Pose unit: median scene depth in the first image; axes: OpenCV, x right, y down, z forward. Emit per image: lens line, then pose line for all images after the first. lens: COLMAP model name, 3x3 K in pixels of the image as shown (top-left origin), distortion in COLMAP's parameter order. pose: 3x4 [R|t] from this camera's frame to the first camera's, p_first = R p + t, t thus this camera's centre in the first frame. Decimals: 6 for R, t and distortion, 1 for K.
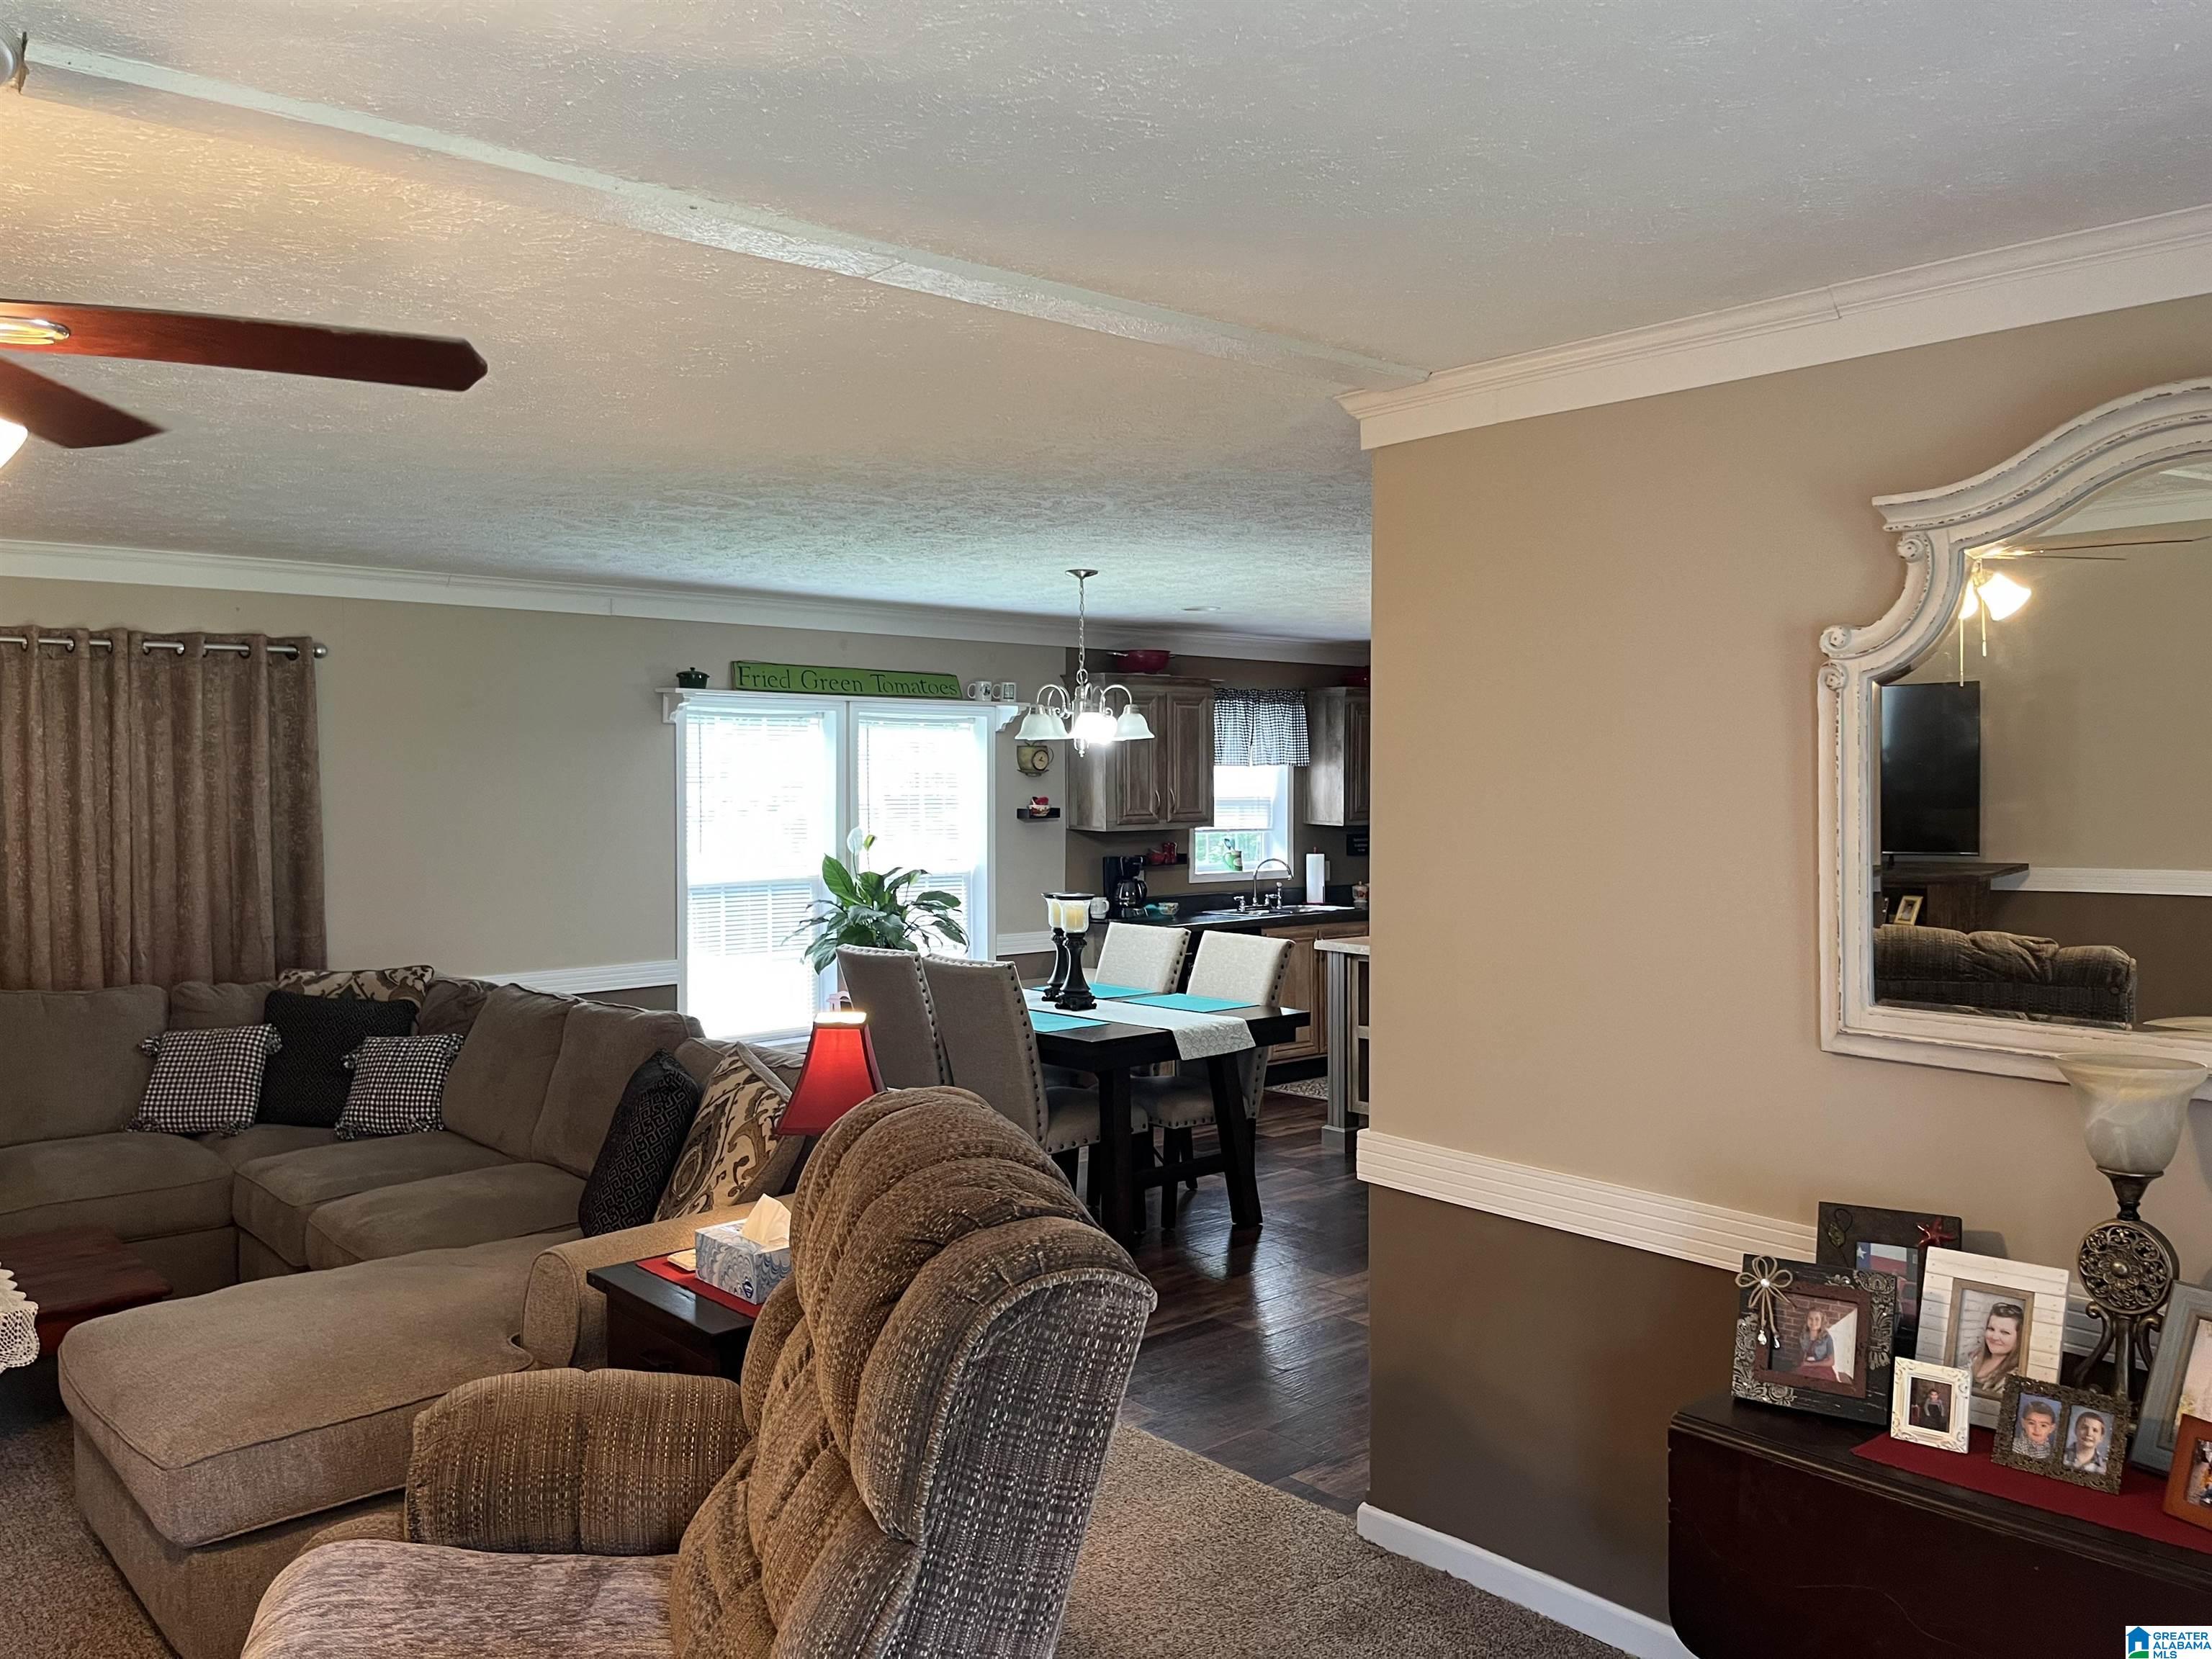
lens RADIAL K [[1676.4, 0, 1128.0], [0, 1676.4, 834.6], [0, 0, 1]] dist [0.069092, -0.096190]
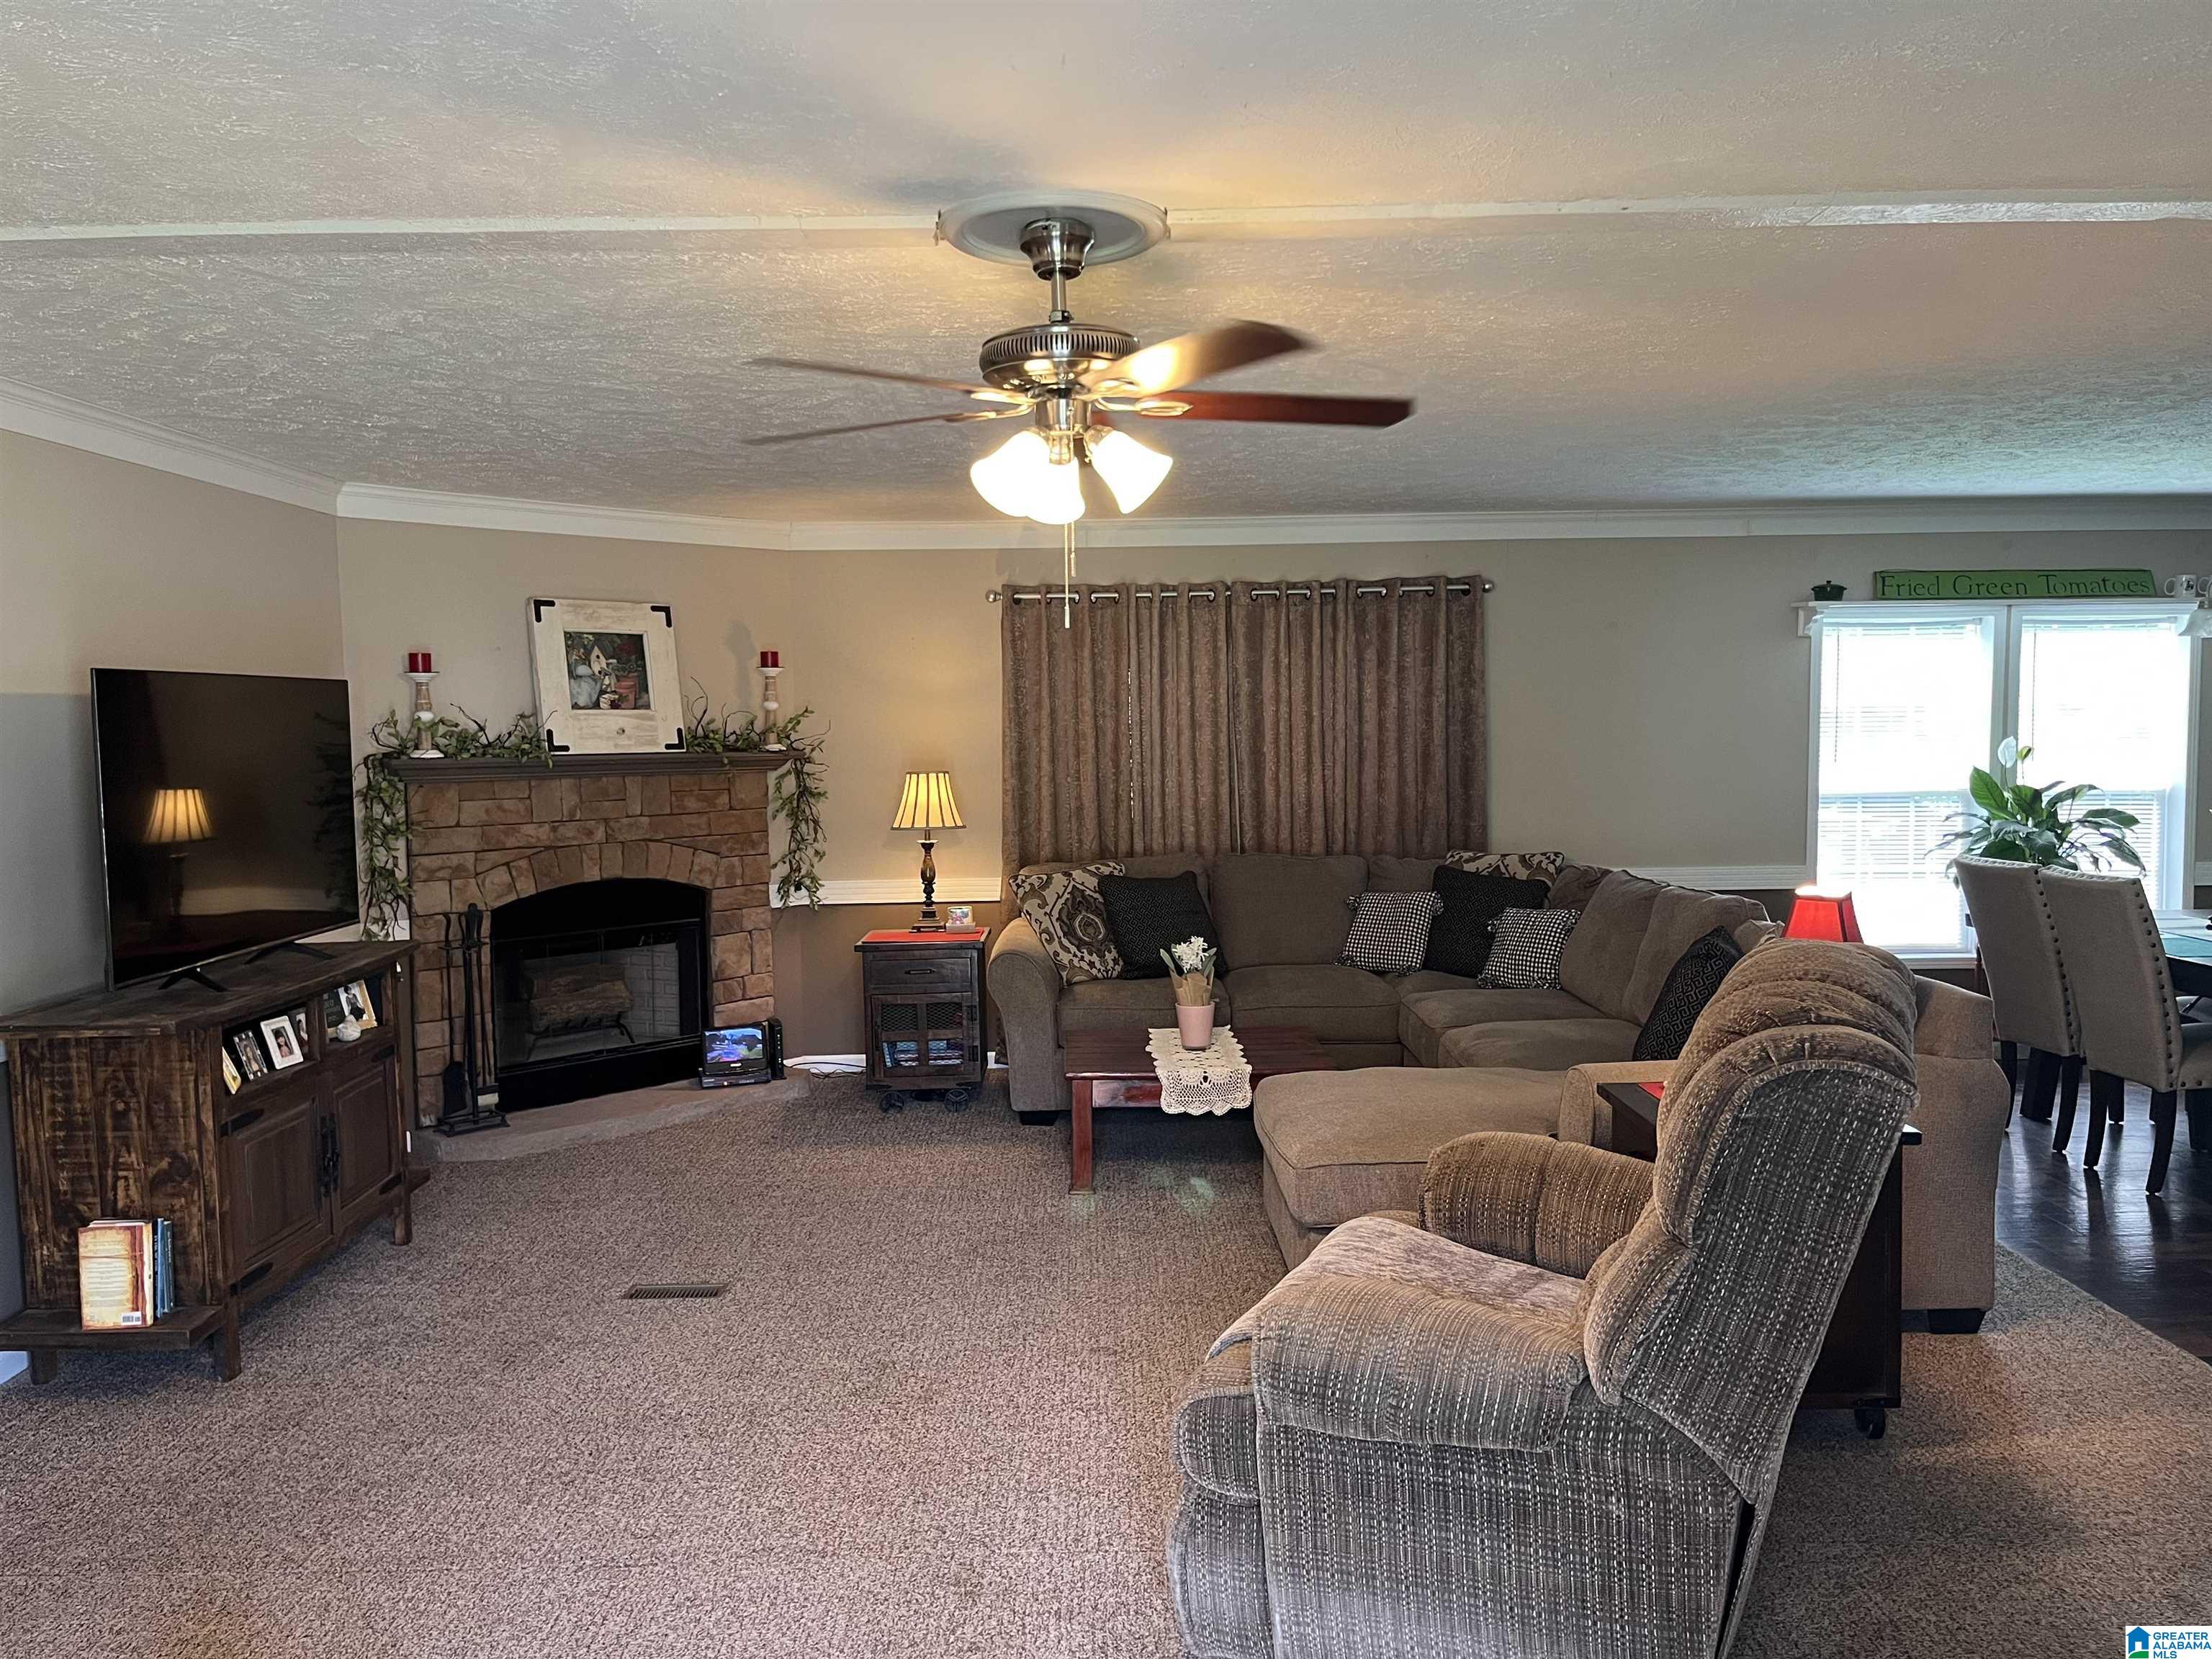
lens RADIAL K [[1676.4, 0, 1102.5], [0, 1676.4, 840.2], [0, 0, 1]] dist [0.069092, -0.096190]
pose [[0.750729, 0.041779, -0.659288, 0.119424], [-0.011304, 0.998664, 0.050413, 0.014472], [0.660514, -0.030394, 0.750198, -0.083154]]
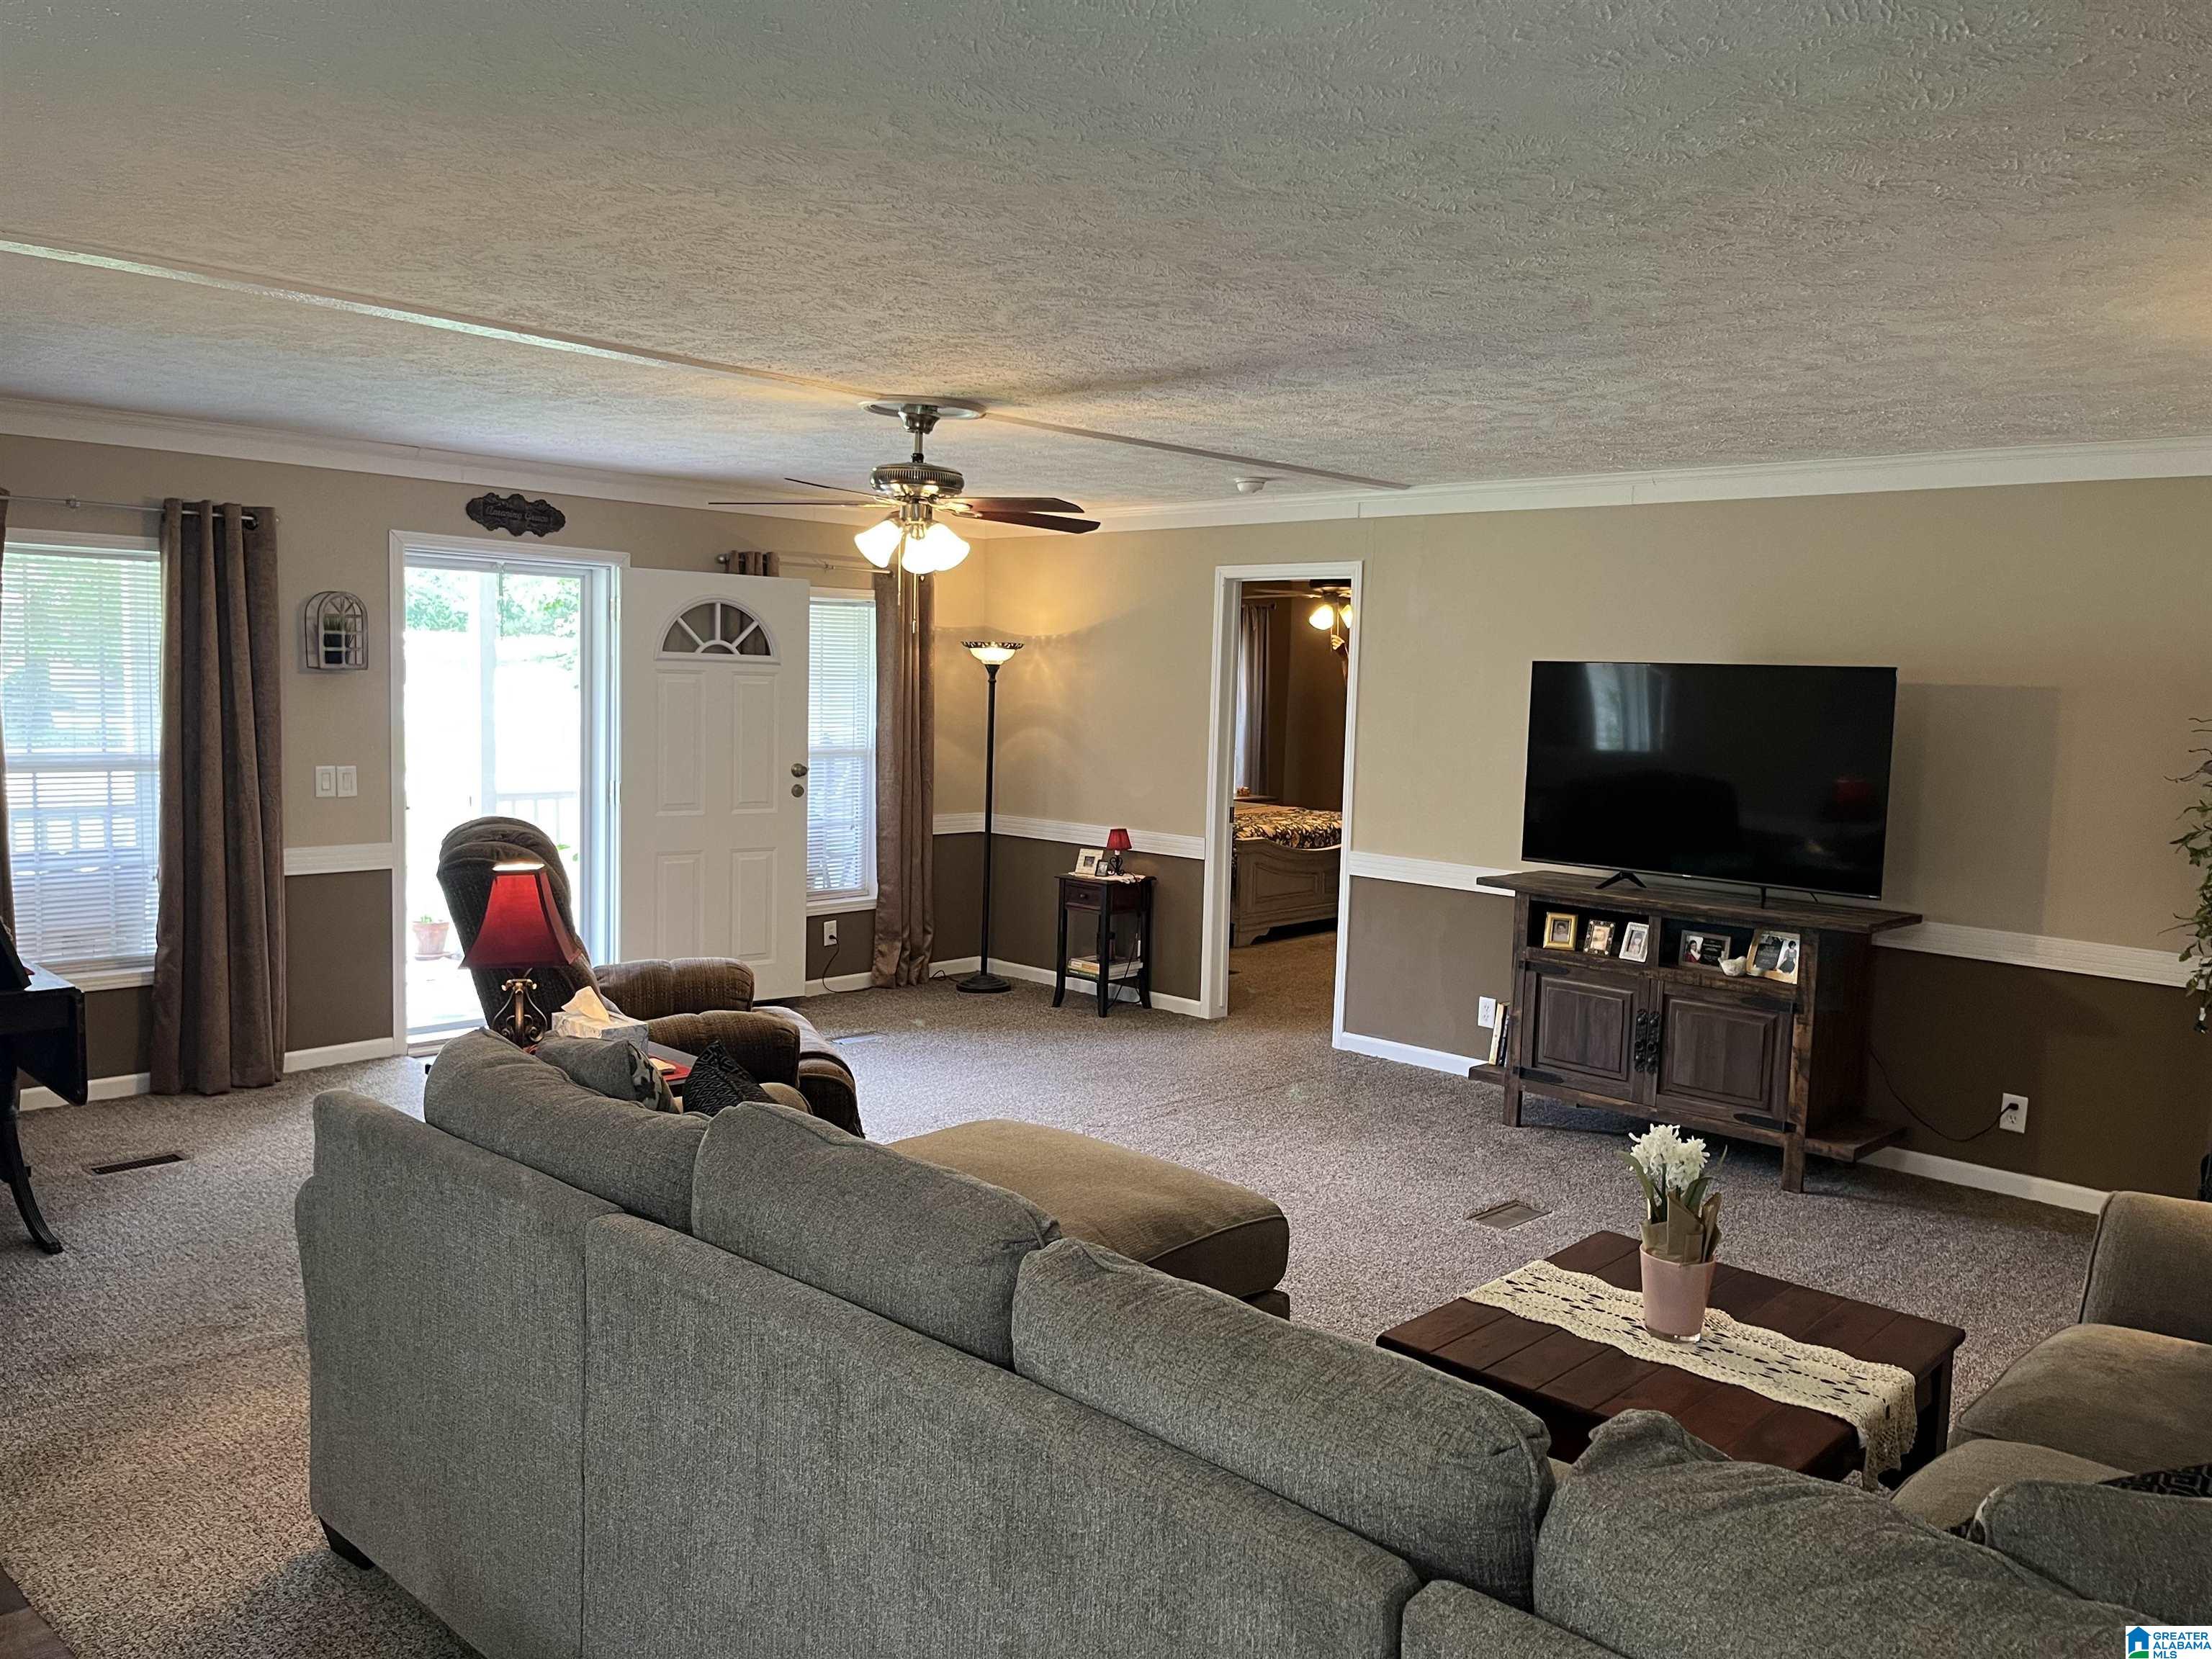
lens RADIAL K [[1676.4, 0, 1110.1], [0, 1676.4, 820.3], [0, 0, 1]] dist [0.069092, -0.096190]
pose [[-0.996465, -0.019002, -0.081826, -0.284518], [-0.029078, 0.991885, 0.123771, -0.041715], [0.078810, 0.125712, -0.988931, 1.271649]]
